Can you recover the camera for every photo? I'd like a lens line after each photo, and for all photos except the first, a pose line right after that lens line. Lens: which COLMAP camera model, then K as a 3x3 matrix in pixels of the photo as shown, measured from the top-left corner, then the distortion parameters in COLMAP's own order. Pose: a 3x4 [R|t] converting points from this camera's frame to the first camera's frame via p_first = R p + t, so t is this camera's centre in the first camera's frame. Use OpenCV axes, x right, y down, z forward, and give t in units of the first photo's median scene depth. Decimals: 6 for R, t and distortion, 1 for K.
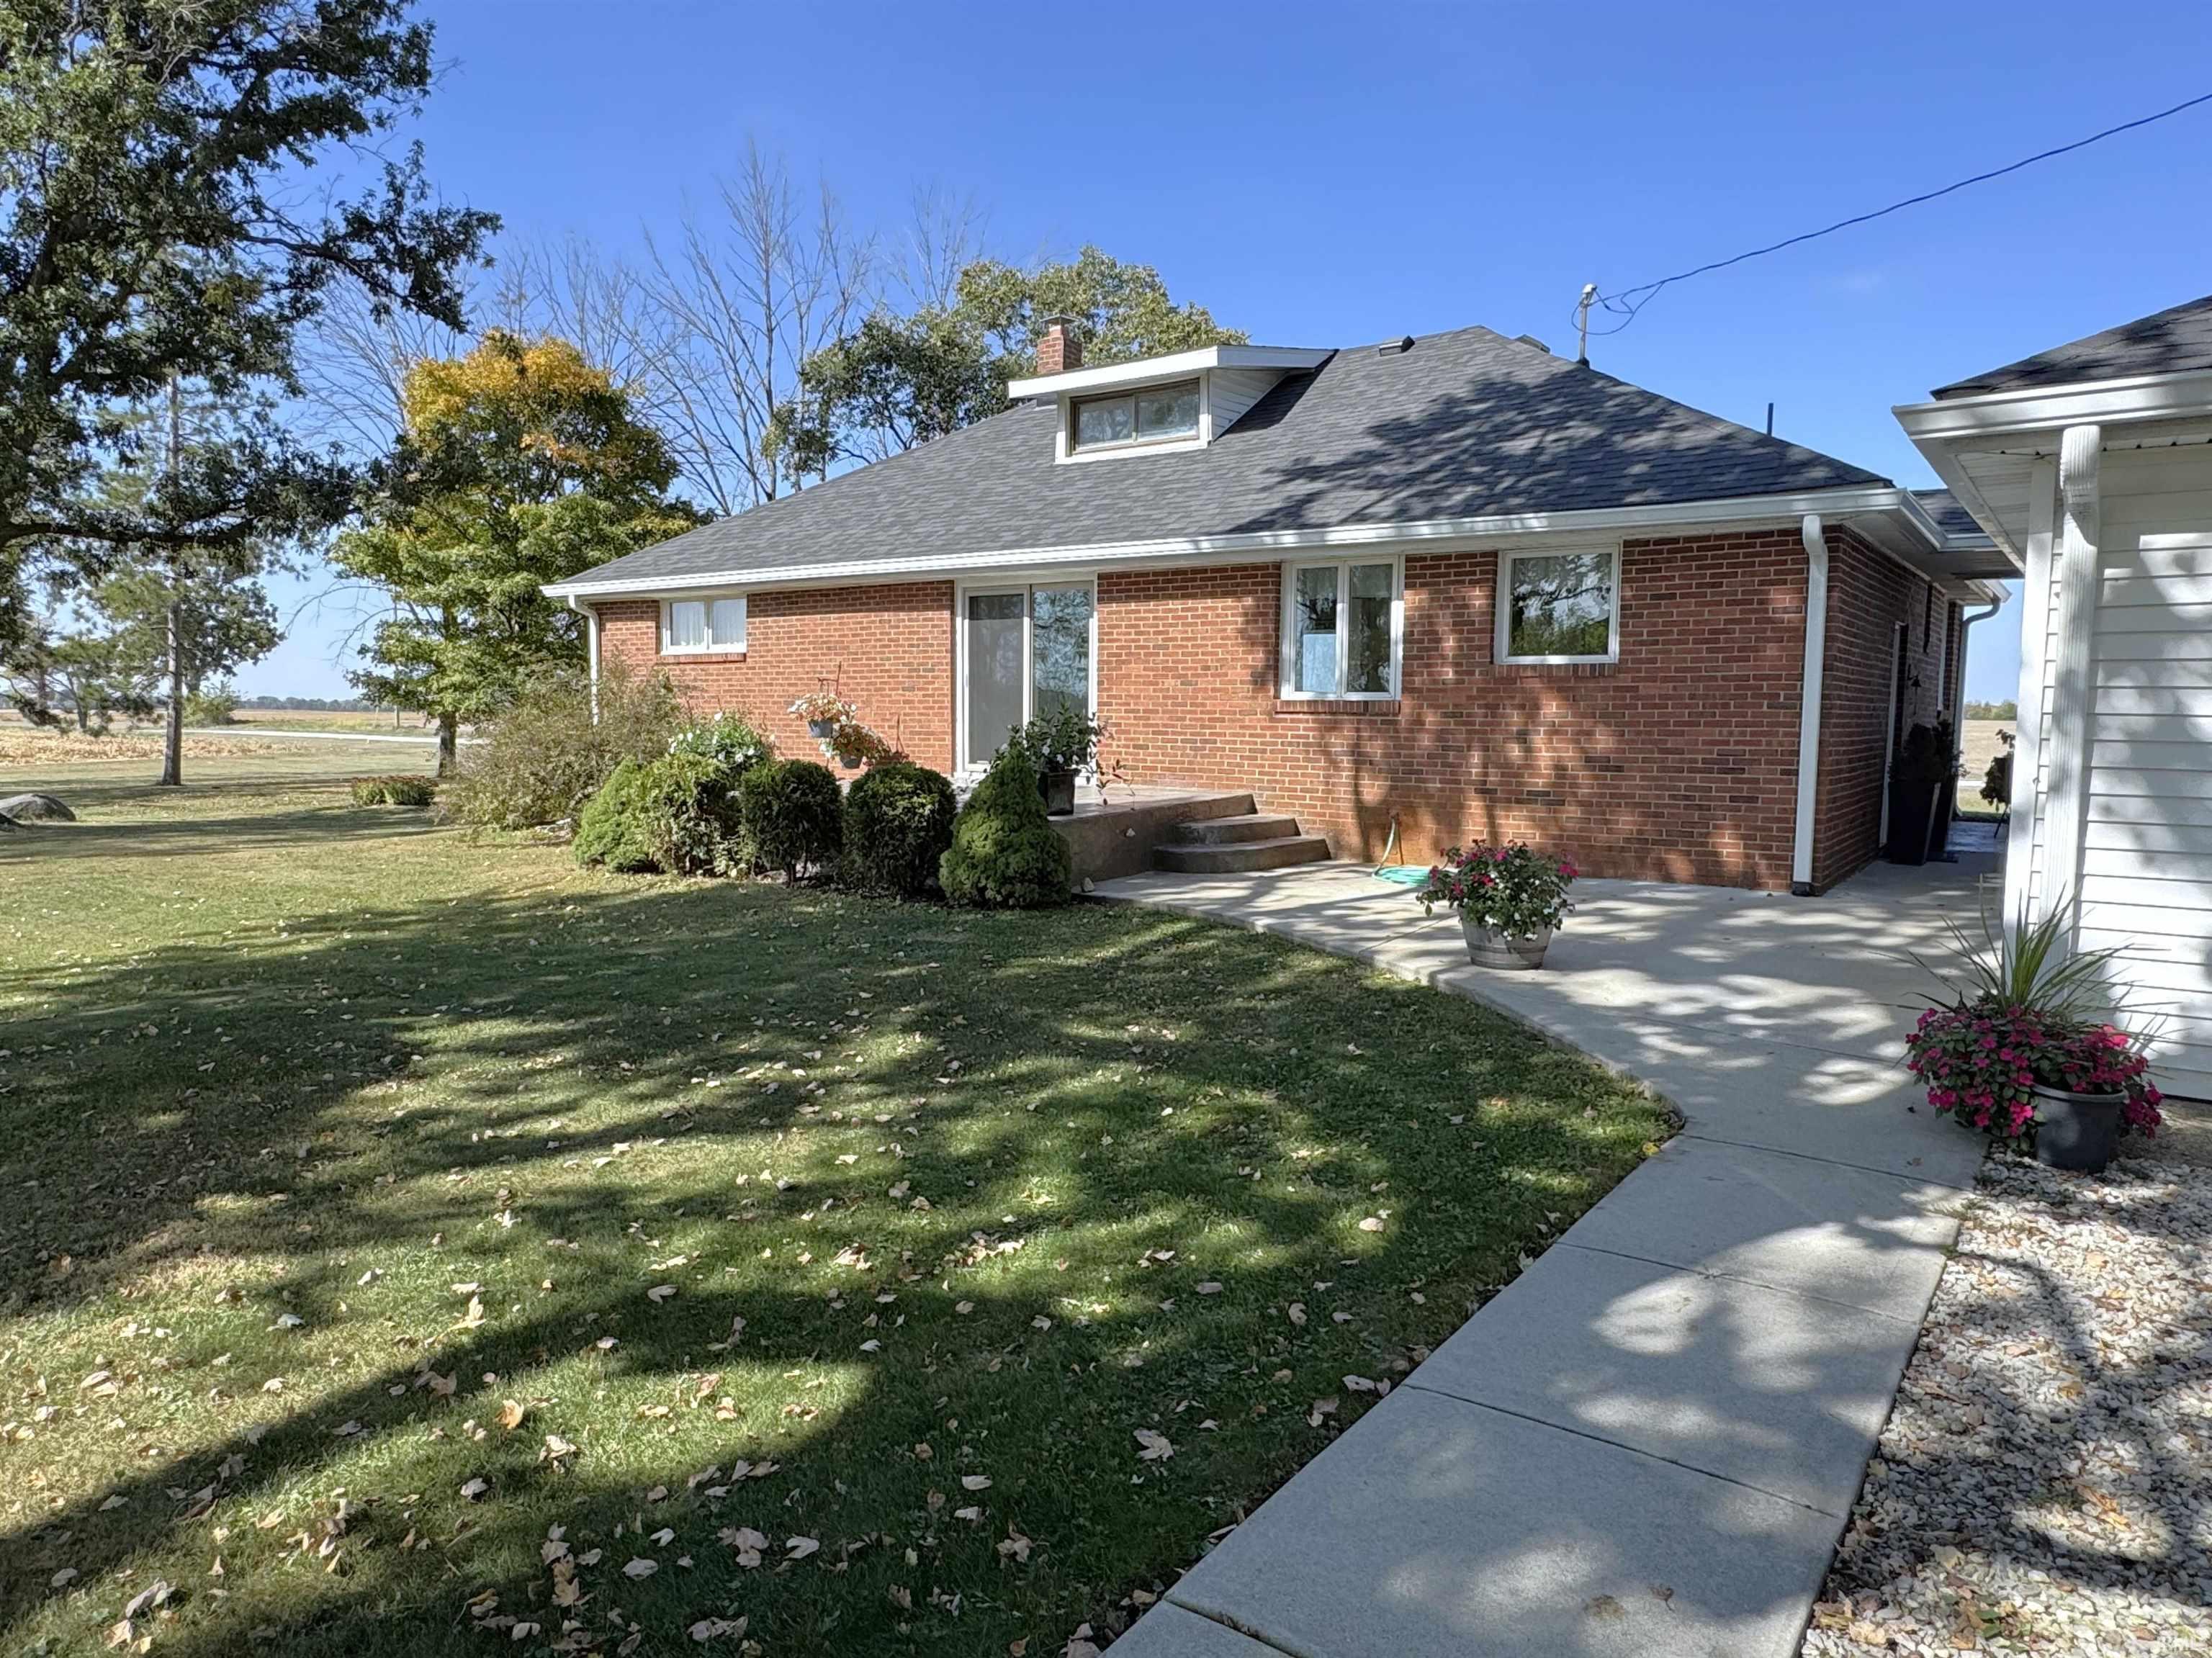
lens RADIAL K [[1350.9, 0, 1101.5], [0, 1350.9, 857.4], [0, 0, 1]] dist [-0.000476, 0.000871]
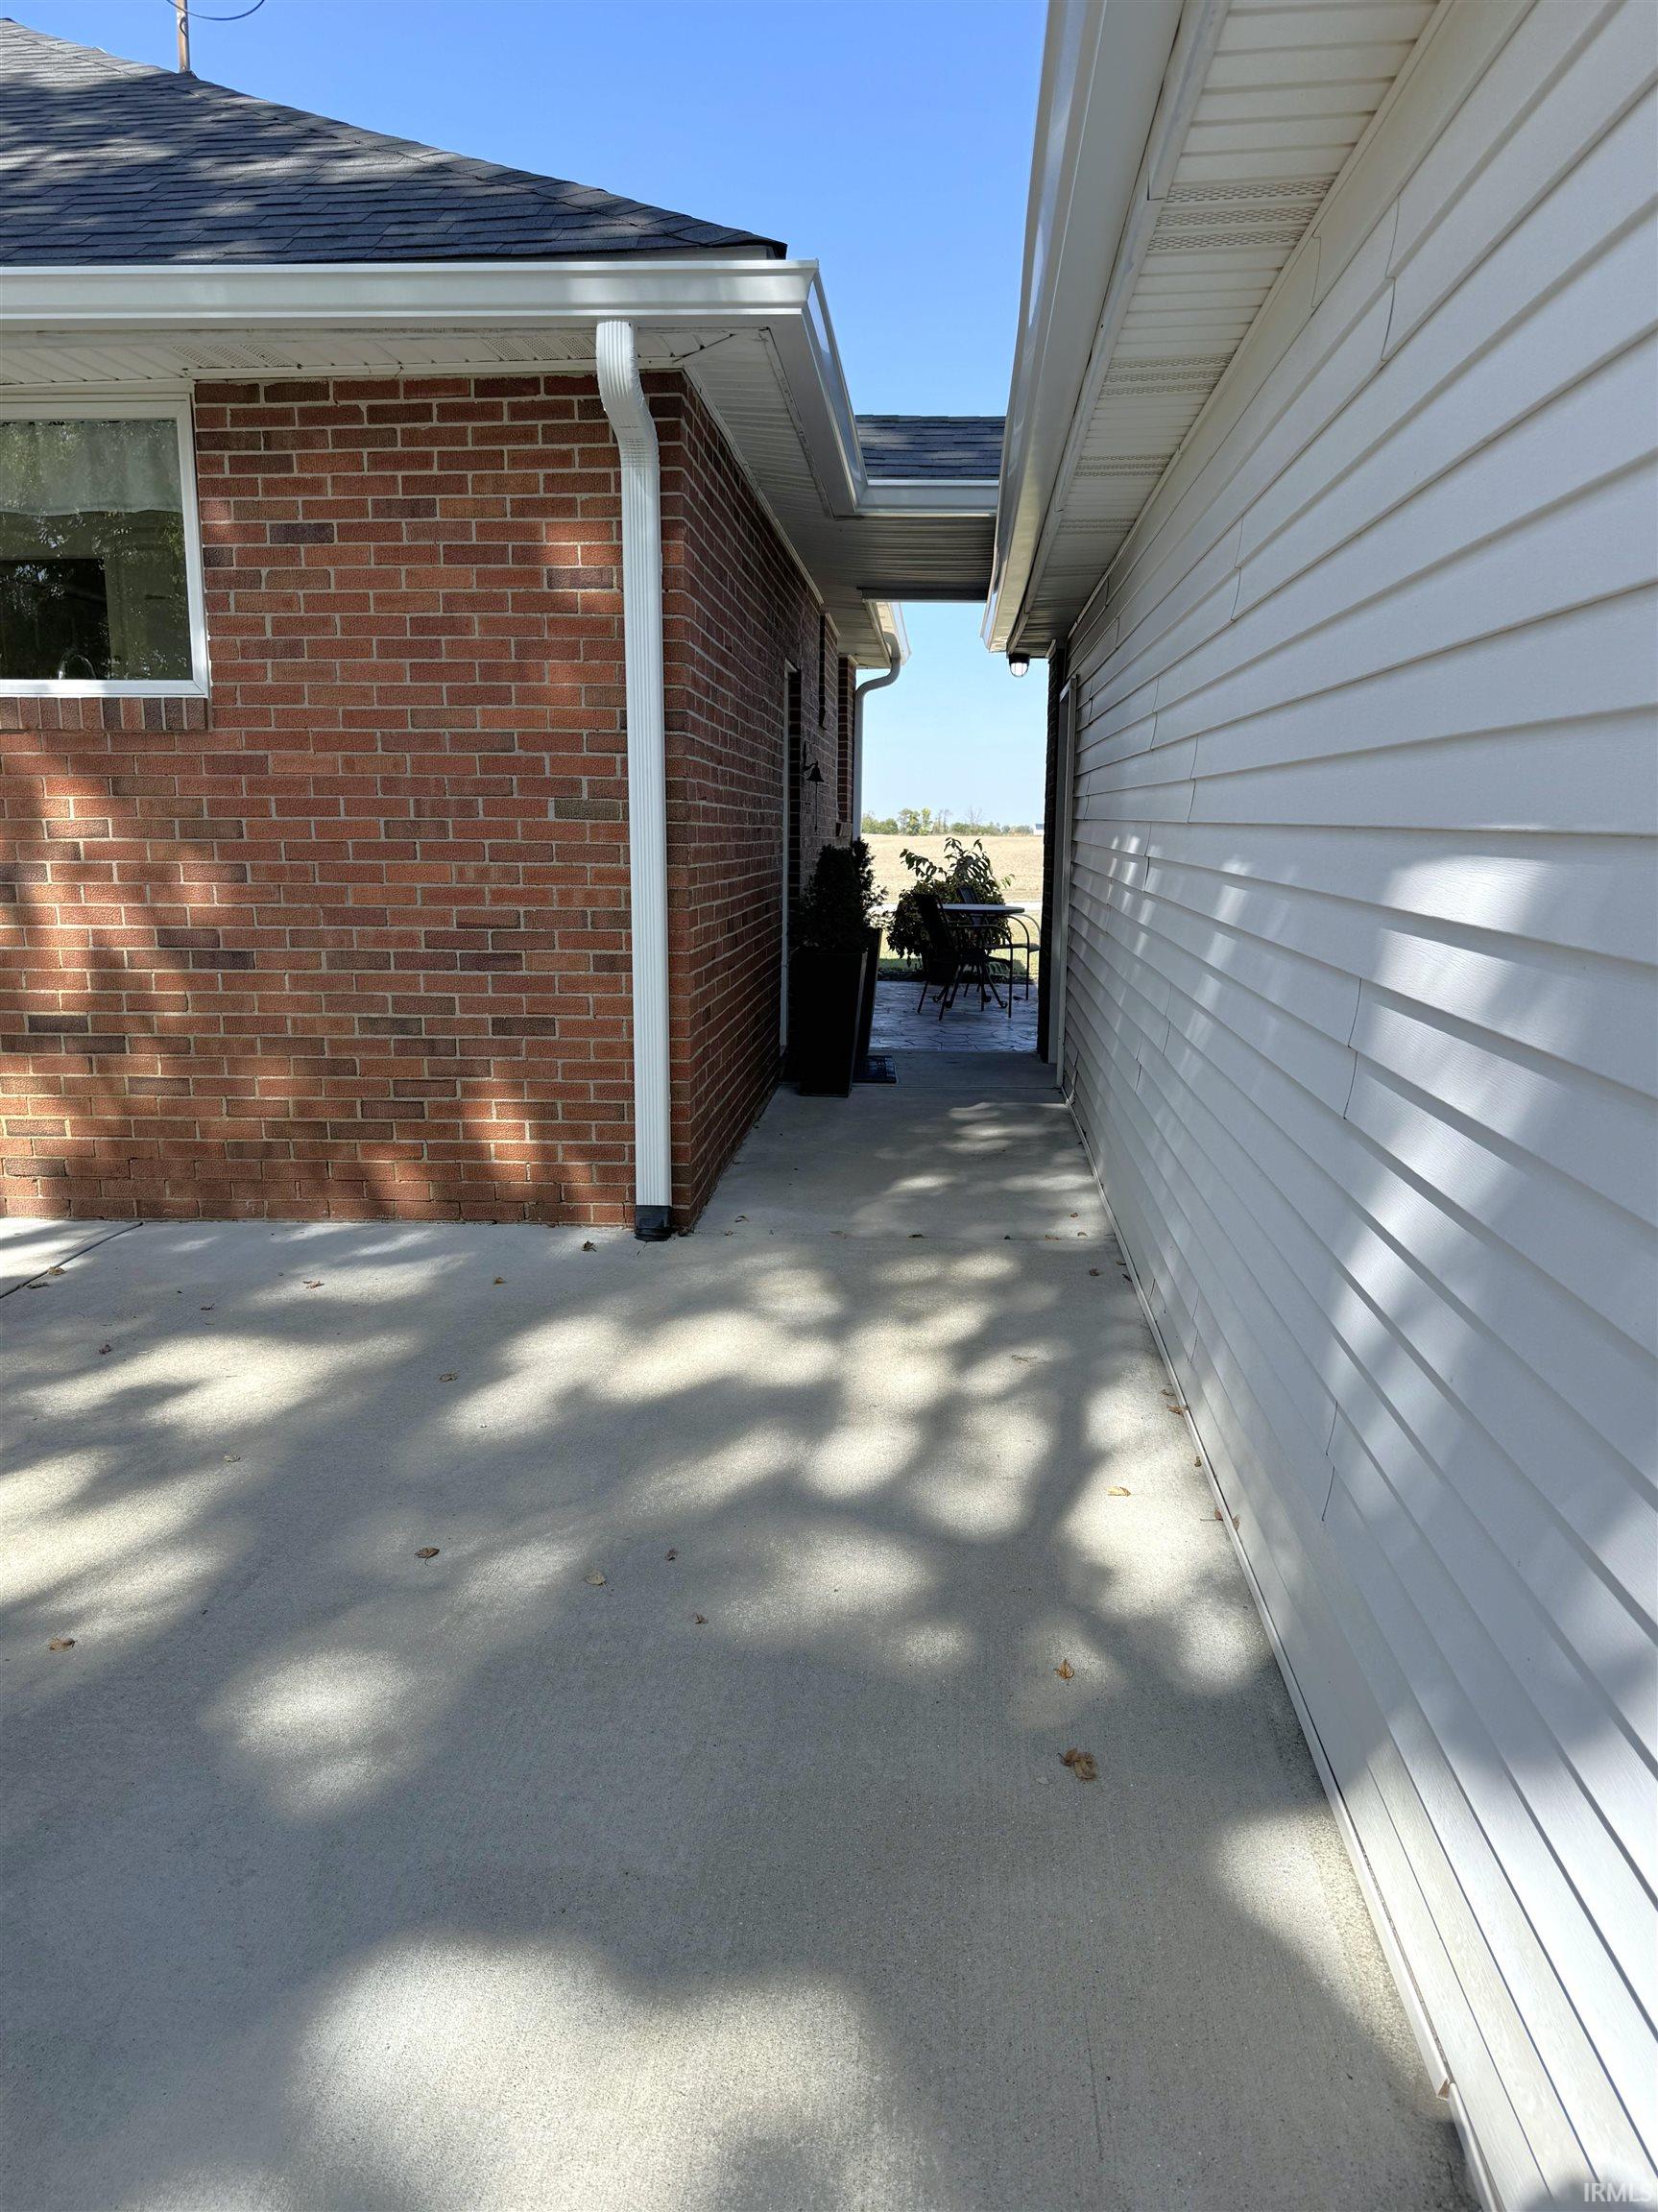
lens RADIAL K [[1598.6, 0, 829.0], [0, 1598.6, 1106.0], [0, 0, 1]] dist [0.011546, 0.000372]
pose [[0.840024, -0.089784, 0.535069, 0.258098], [0.051916, 0.994989, 0.085453, -0.051970], [-0.540060, -0.044004, 0.840475, 0.471826]]
